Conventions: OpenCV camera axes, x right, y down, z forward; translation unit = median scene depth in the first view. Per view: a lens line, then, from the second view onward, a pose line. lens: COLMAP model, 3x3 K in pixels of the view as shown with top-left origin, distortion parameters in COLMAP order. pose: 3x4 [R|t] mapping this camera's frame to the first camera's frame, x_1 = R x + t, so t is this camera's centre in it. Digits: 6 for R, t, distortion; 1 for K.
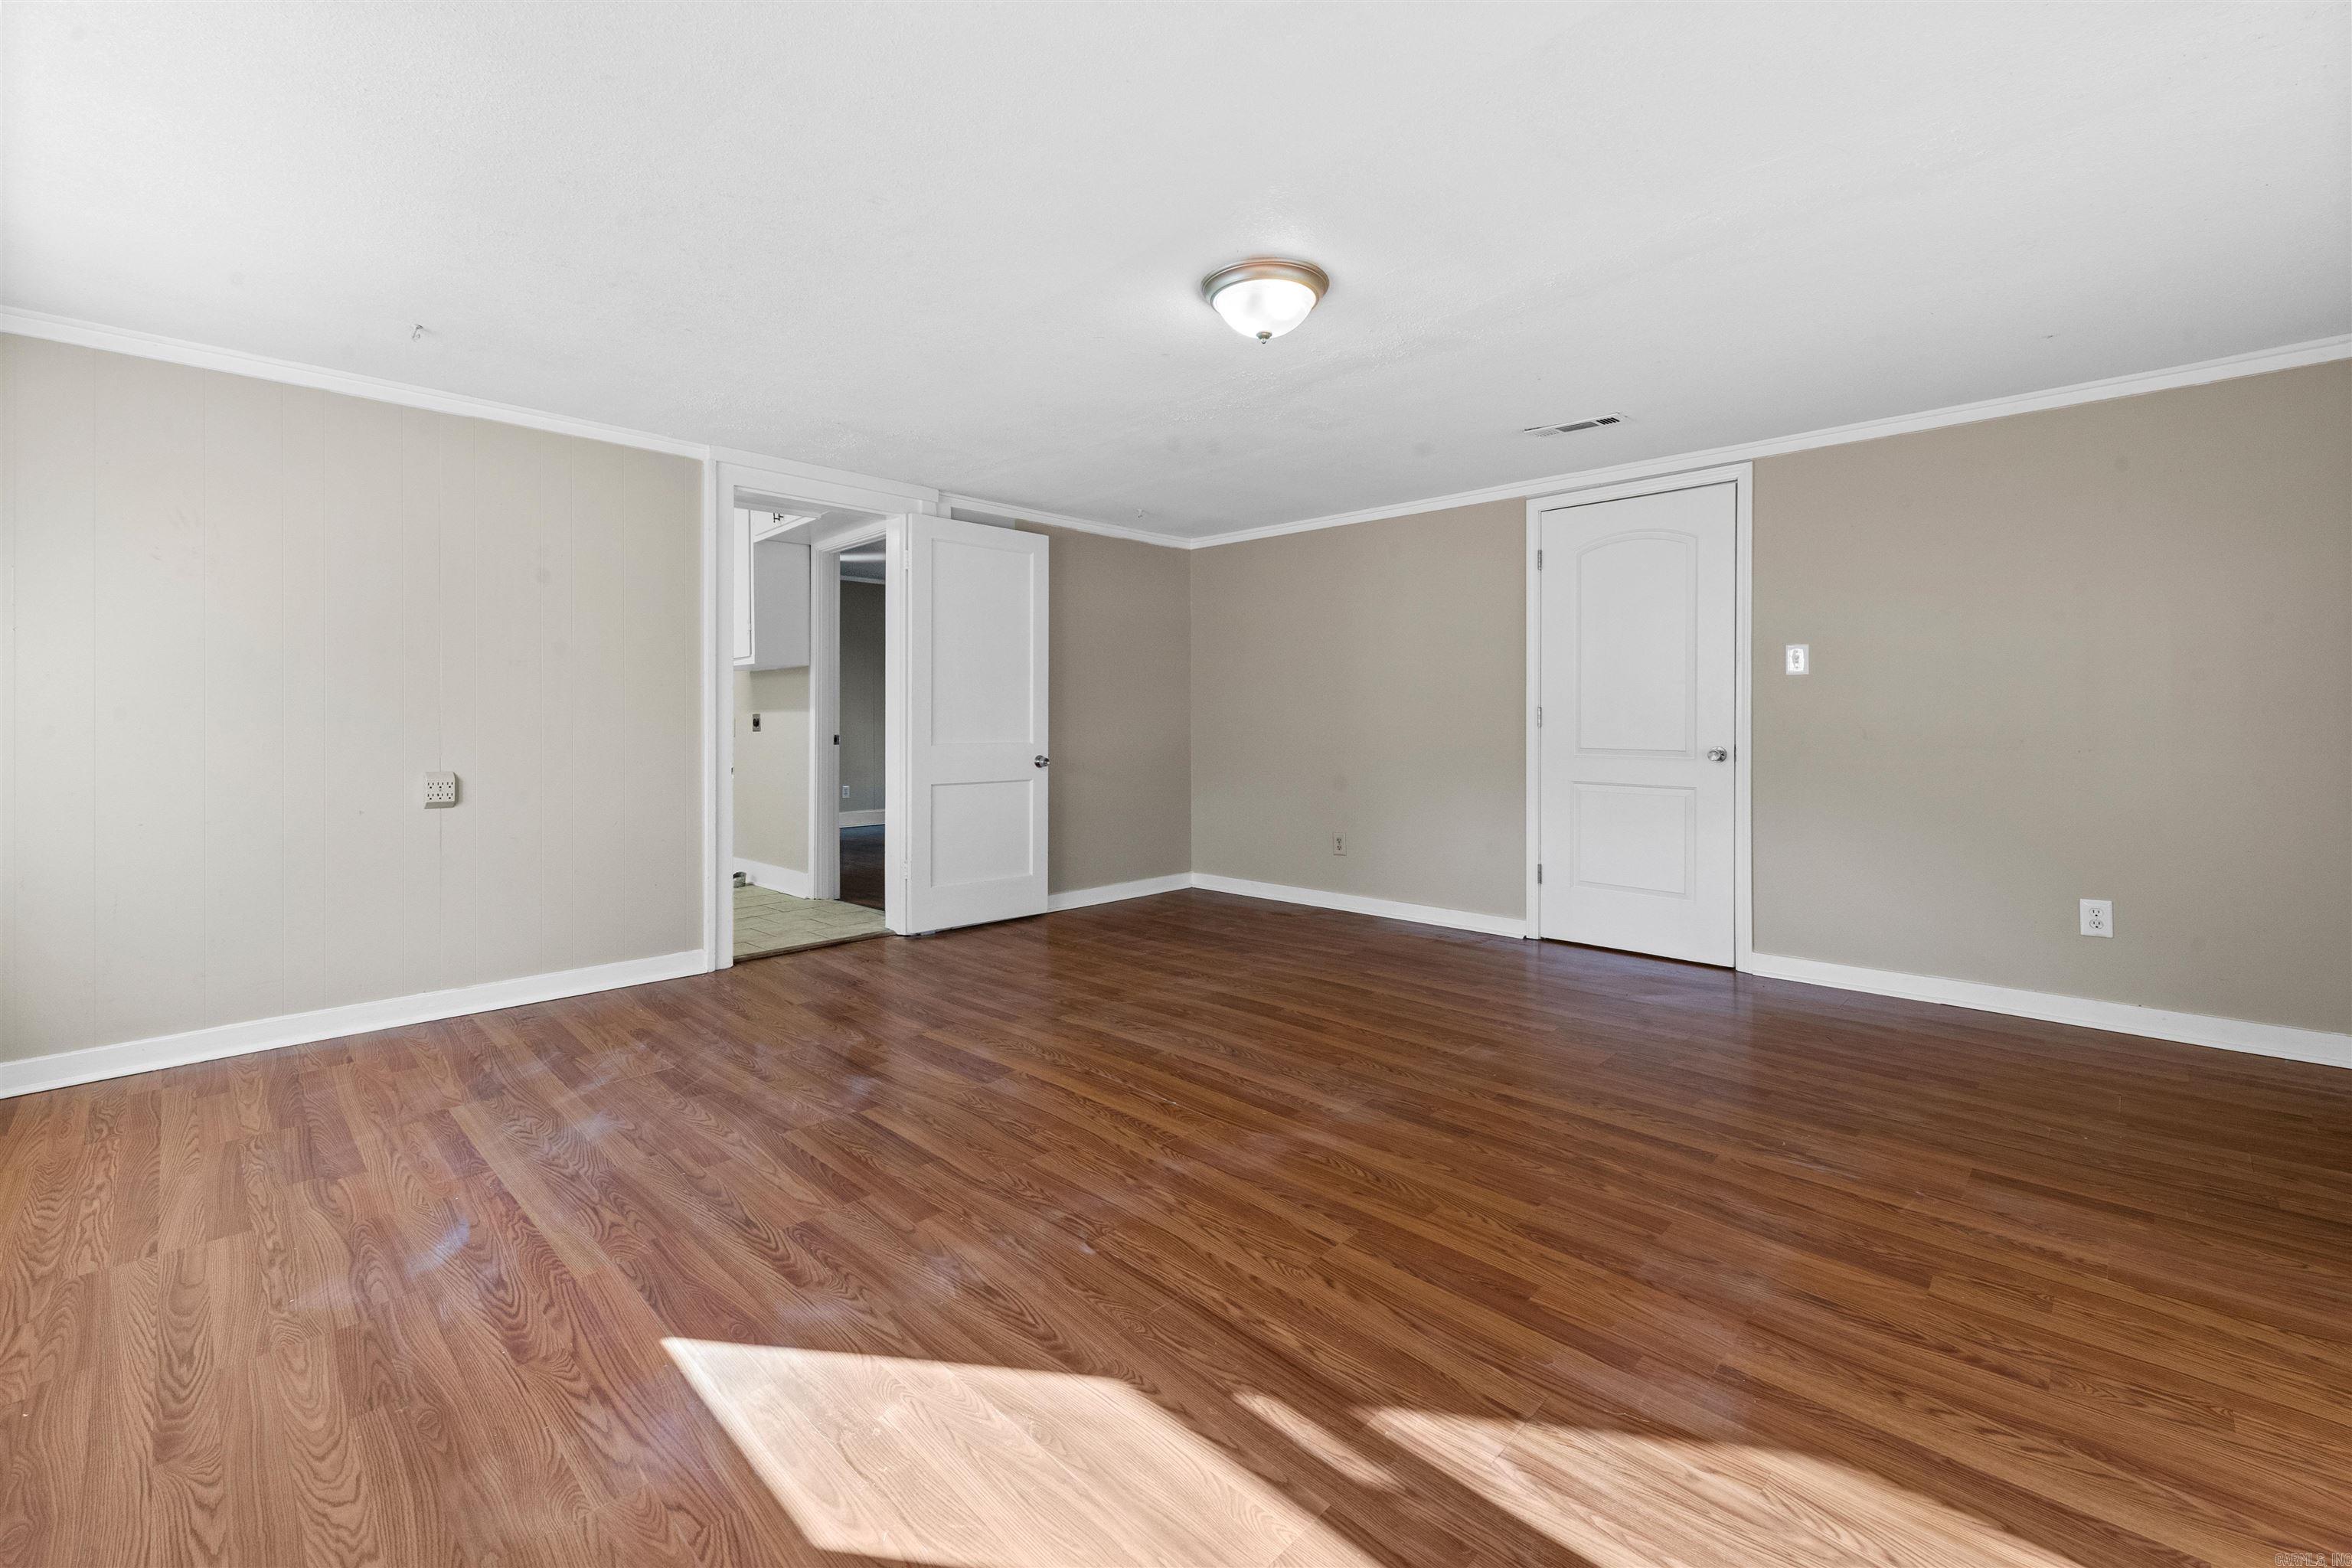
lens RADIAL K [[981.8, 0, 1165.4], [0, 981.8, 721.3], [0, 0, 1]] dist [0.001709, -0.000073]
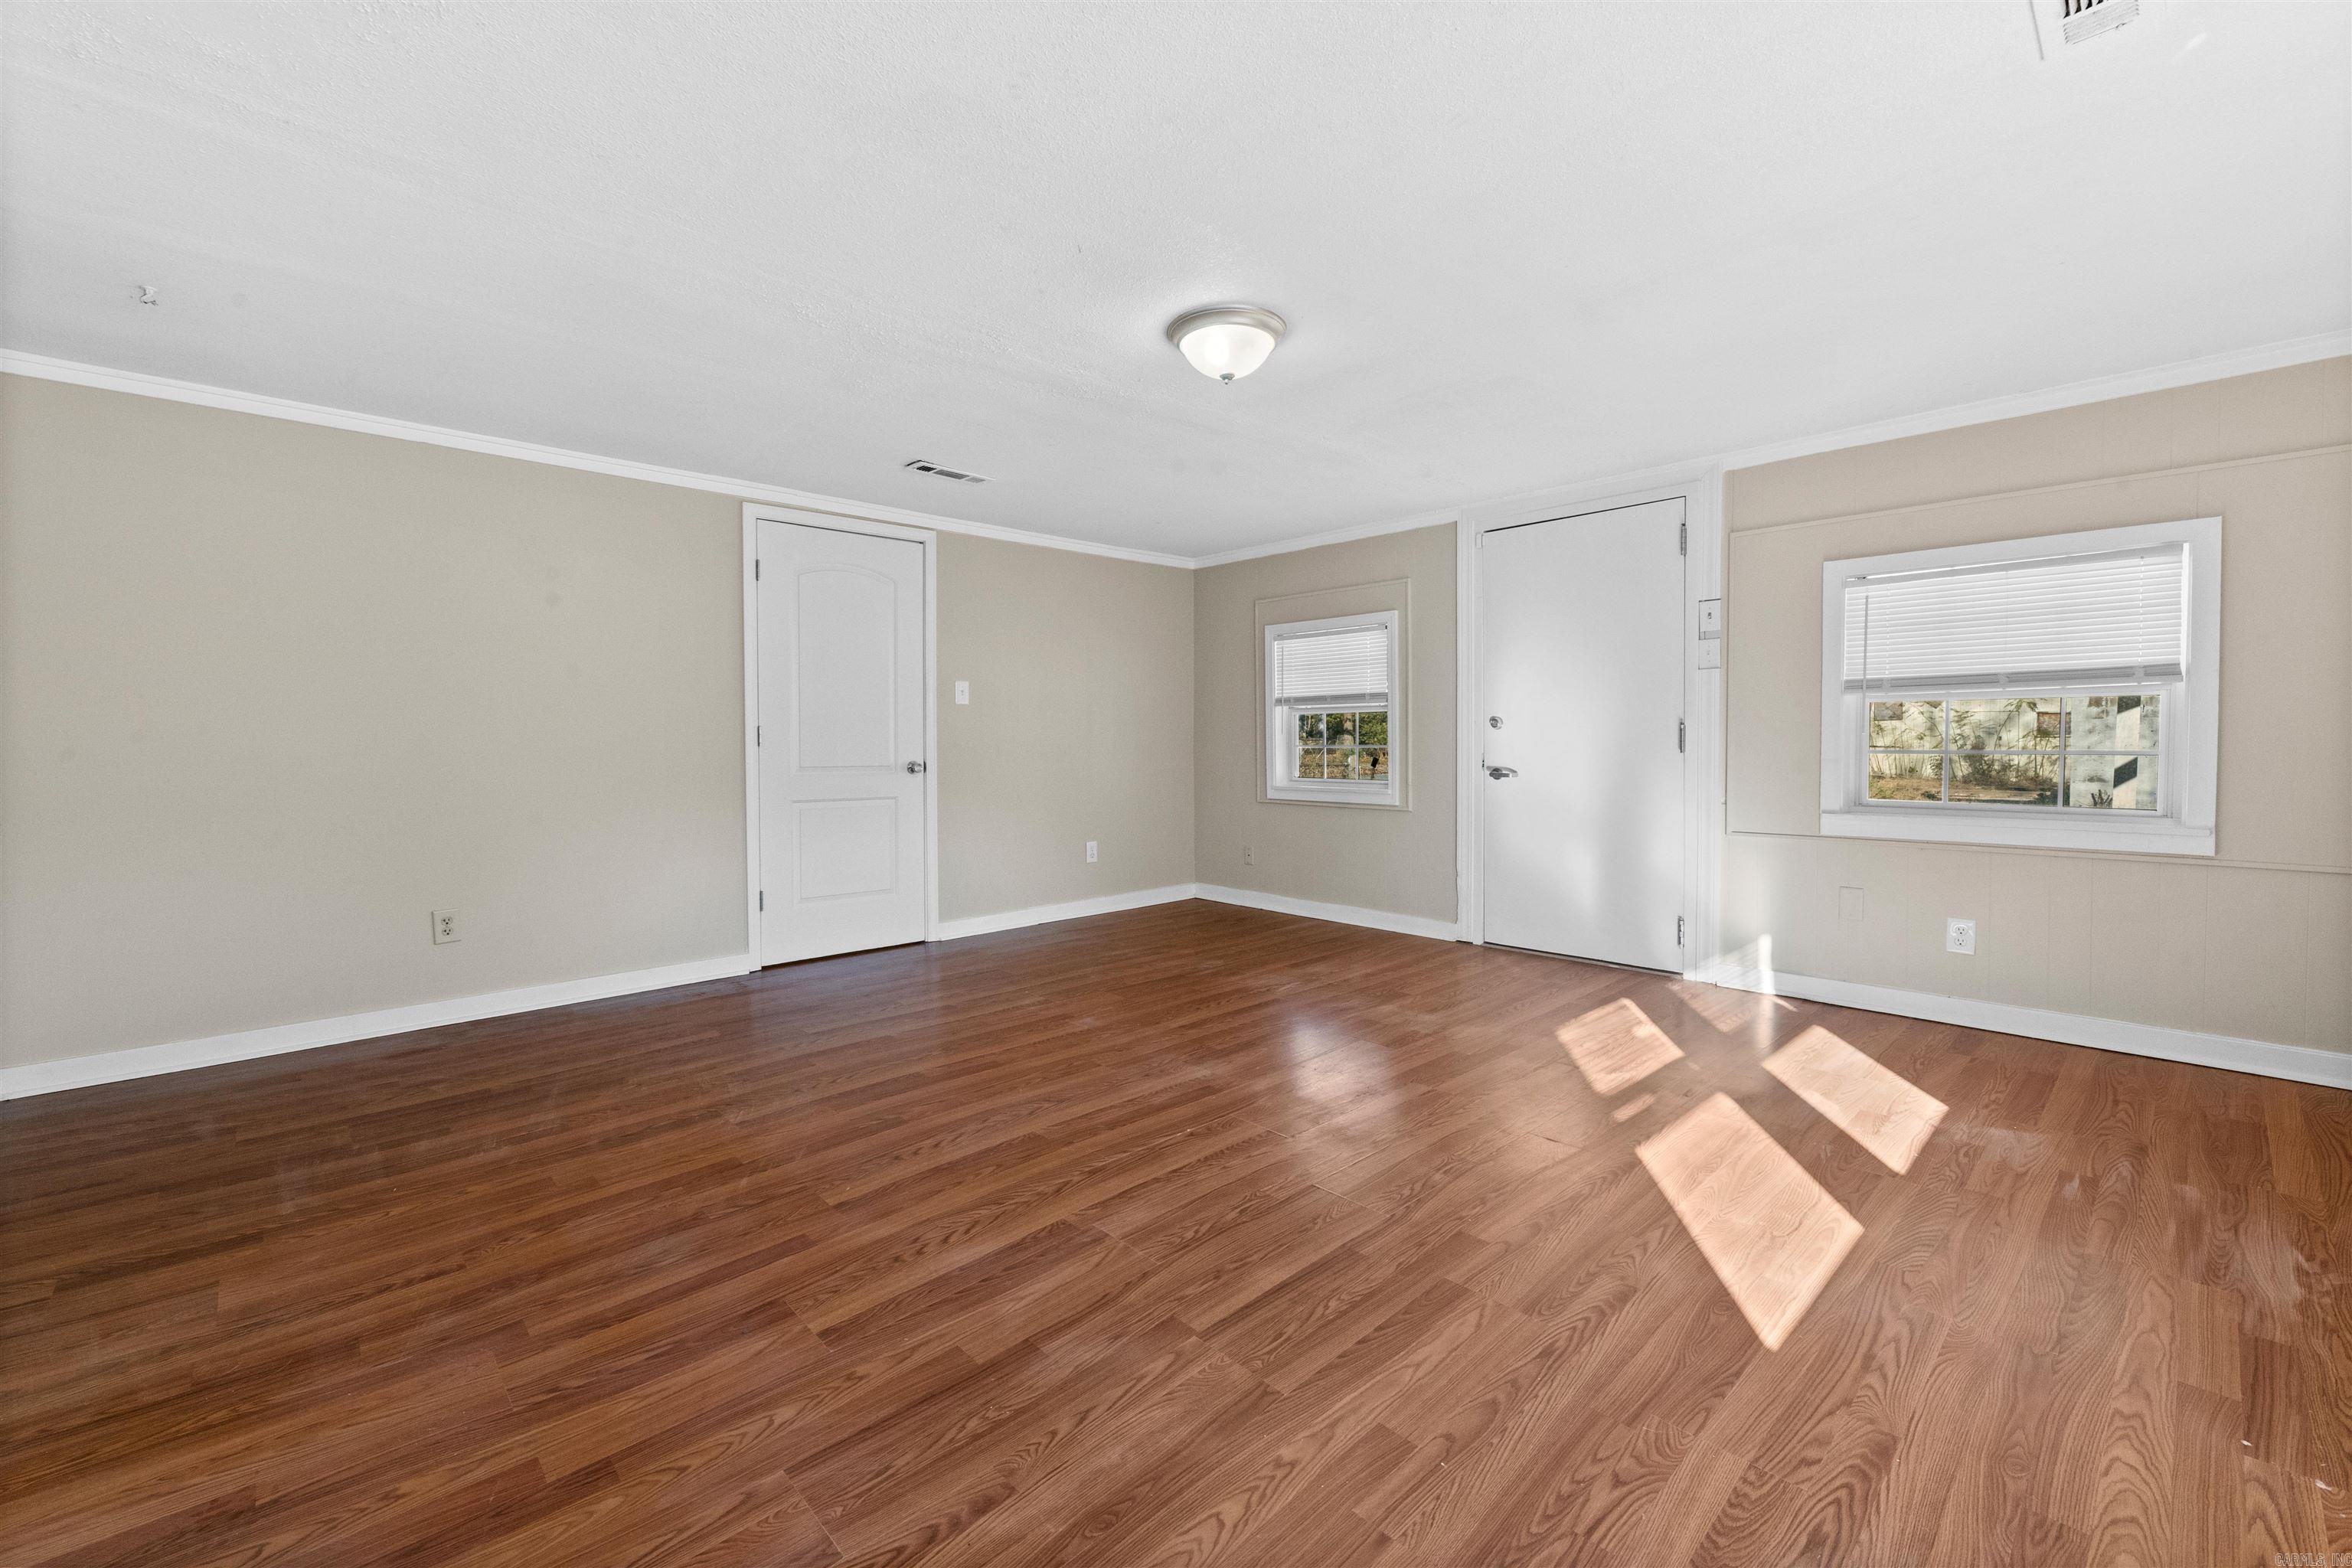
lens RADIAL K [[966.1, 0, 1177.6], [0, 966.1, 735.2], [0, 0, 1]] dist [0.001092, -0.001219]
pose [[0.035632, 0.003839, 0.999358, -1.231618], [0.009133, 0.999950, -0.004166, 0.005520], [-0.999323, 0.009275, 0.035595, 1.273622]]
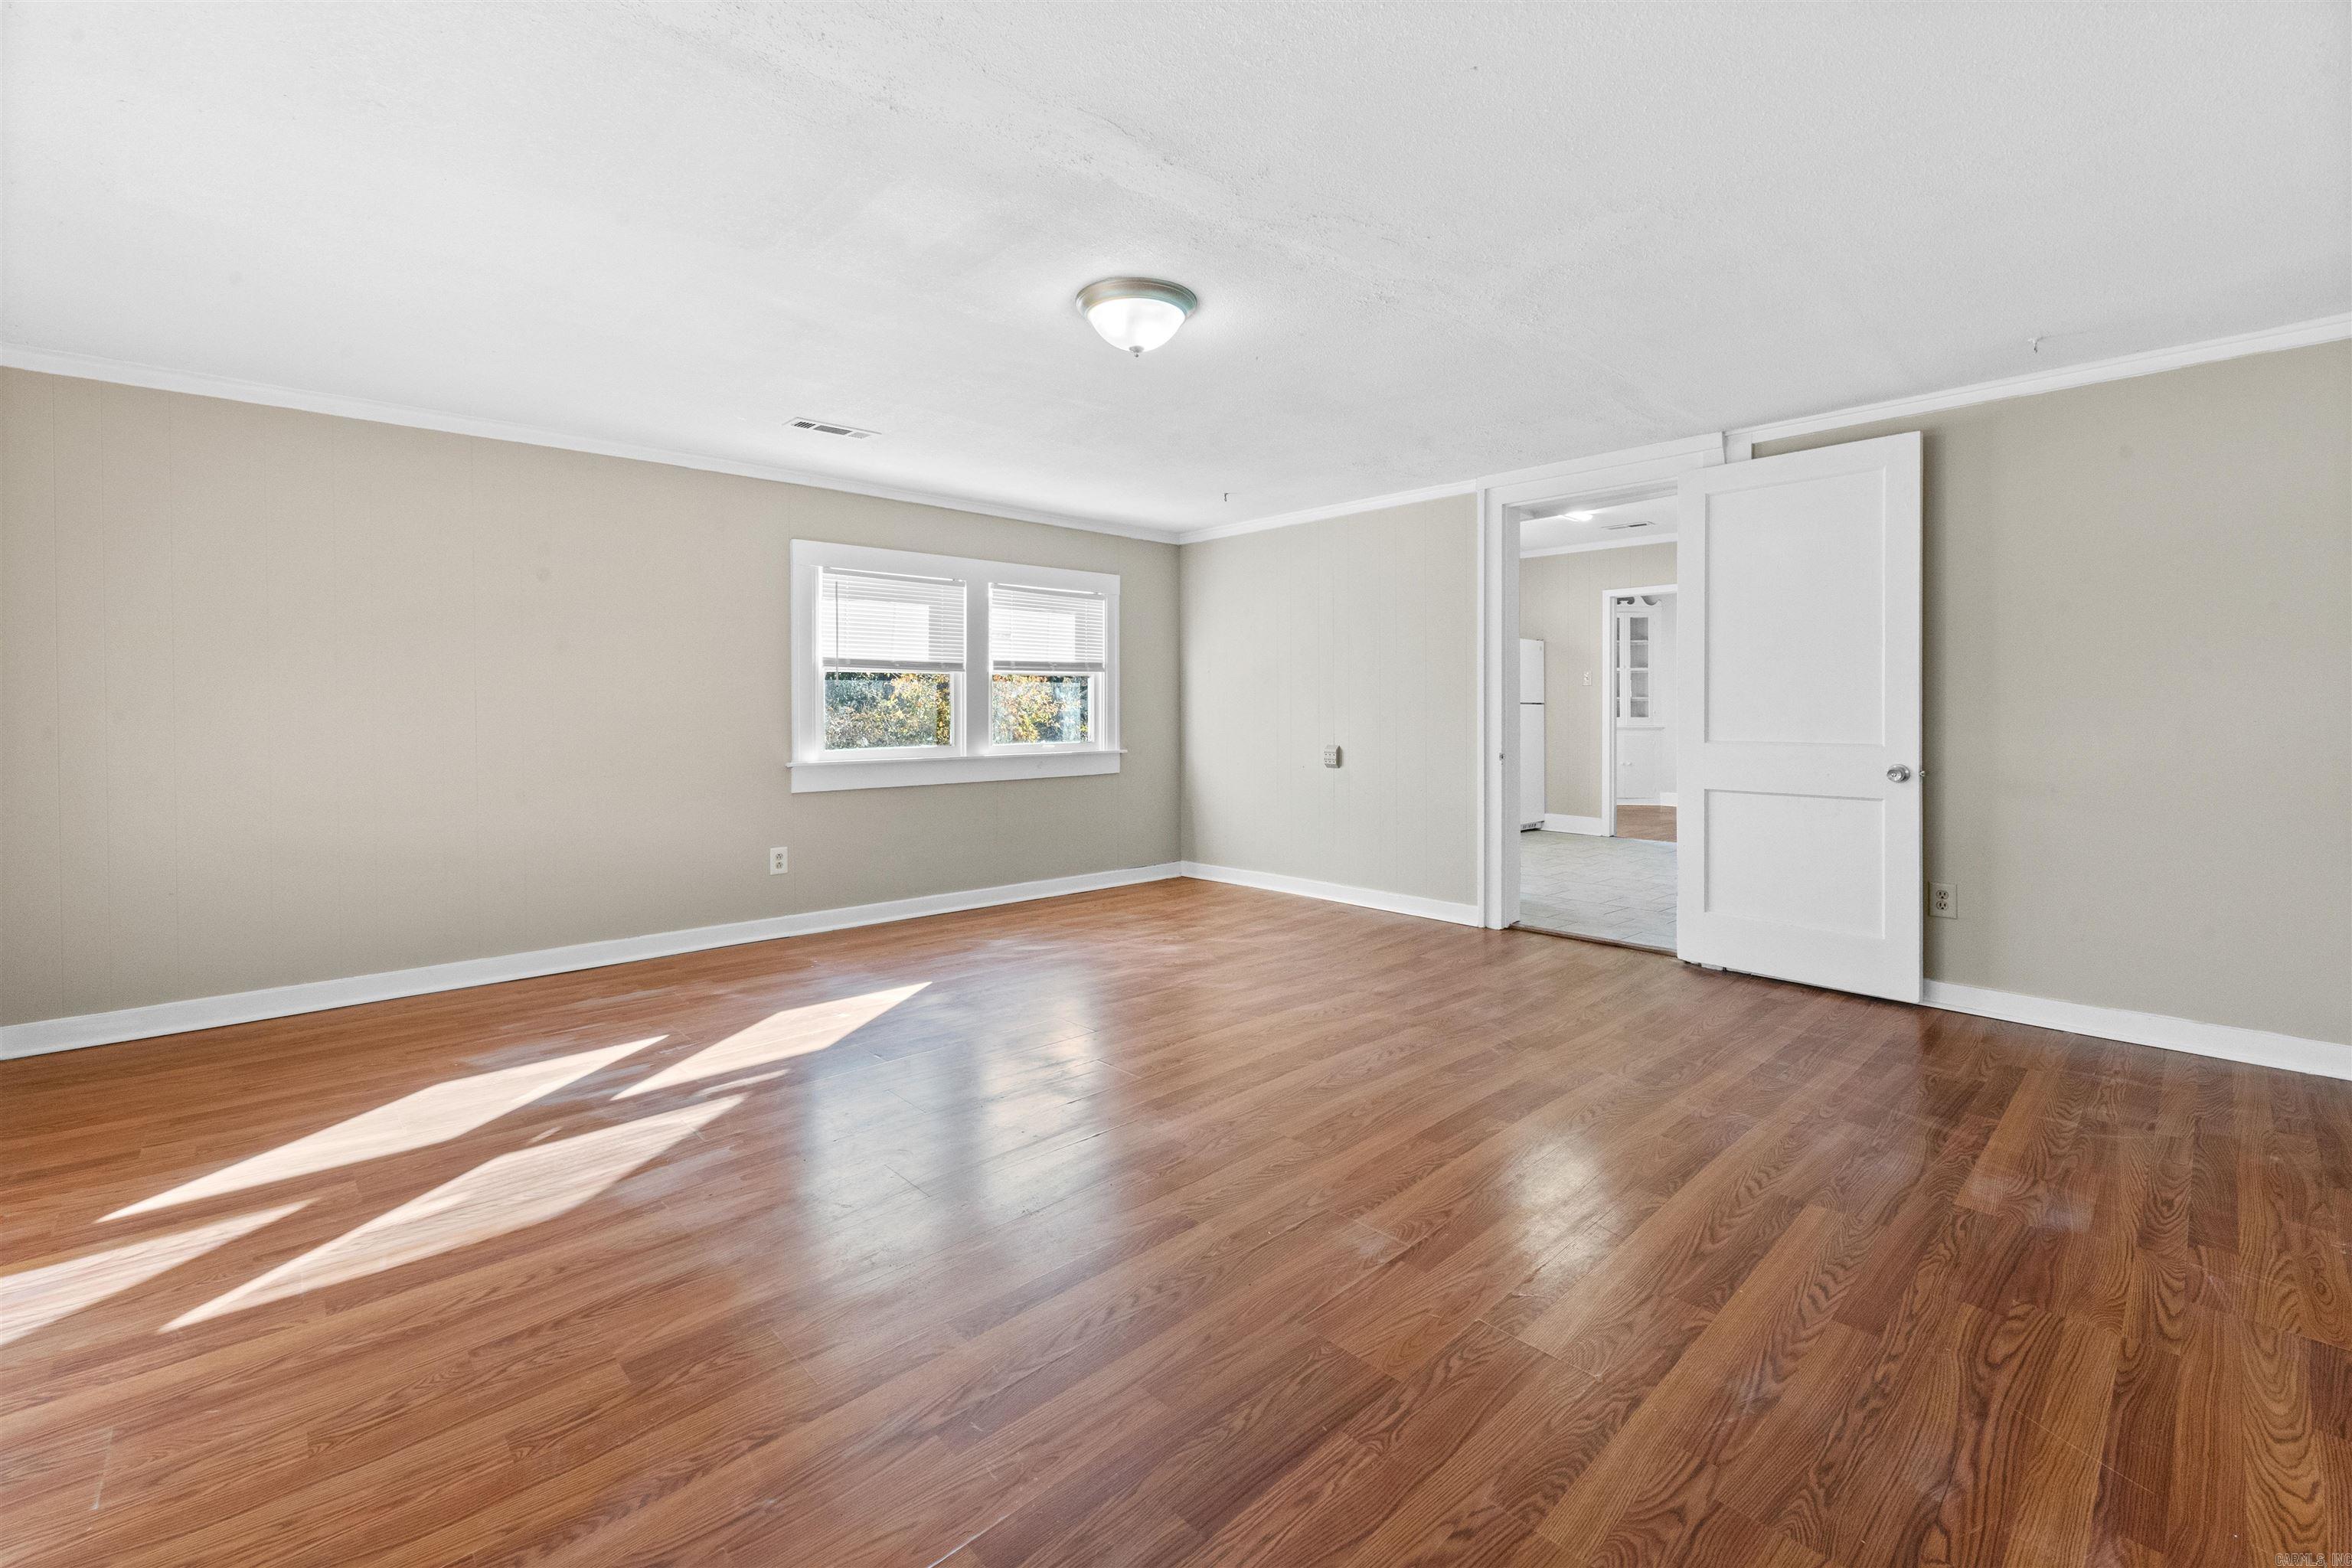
lens RADIAL K [[981.8, 0, 1165.4], [0, 981.8, 721.3], [0, 0, 1]] dist [0.001709, -0.000073]
pose [[-0.041307, 0.011483, -0.999081, 1.436321], [-0.002737, 0.999929, 0.011606, -0.006185], [0.999143, 0.003214, -0.041272, 1.343685]]
